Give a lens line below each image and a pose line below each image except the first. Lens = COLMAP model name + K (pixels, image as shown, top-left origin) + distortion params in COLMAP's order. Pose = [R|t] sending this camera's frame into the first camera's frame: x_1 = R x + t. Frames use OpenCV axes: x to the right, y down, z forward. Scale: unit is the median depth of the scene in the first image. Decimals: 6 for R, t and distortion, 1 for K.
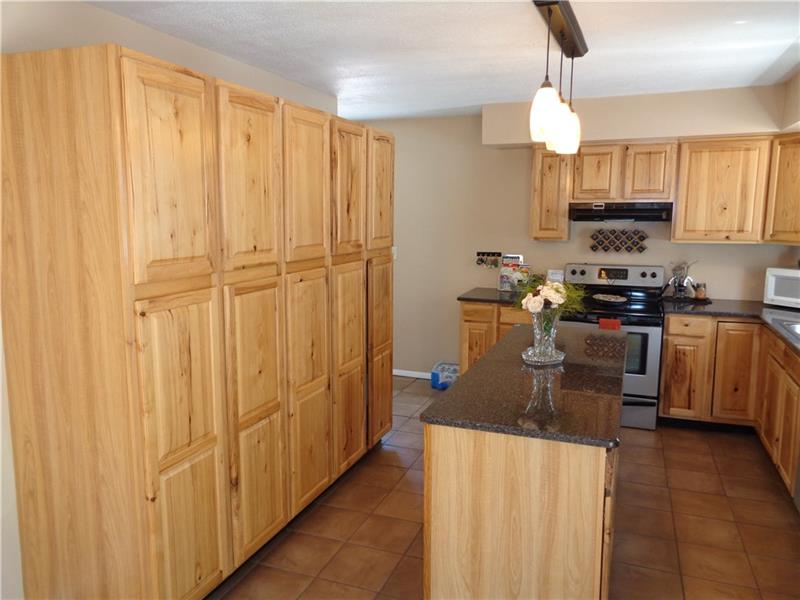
lens RADIAL K [[604.3, 0, 404.1], [0, 604.3, 304.9], [0, 0, 1]] dist [0.002722, 0.007219]
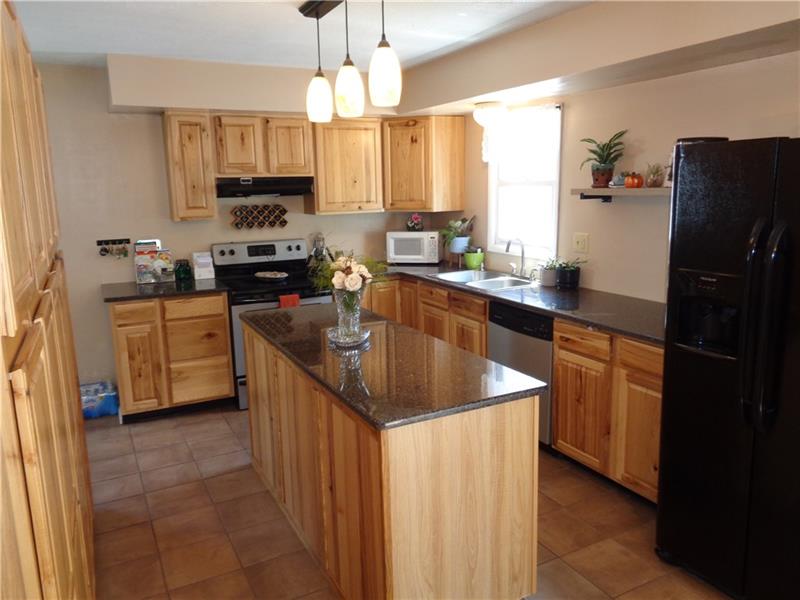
lens RADIAL K [[604.3, 0, 404.1], [0, 604.3, 304.9], [0, 0, 1]] dist [0.002722, 0.007219]
pose [[0.652608, -0.160961, 0.740401, -0.252896], [0.137878, 0.986088, 0.092843, -0.024514], [-0.745045, 0.041495, 0.665722, 0.186512]]
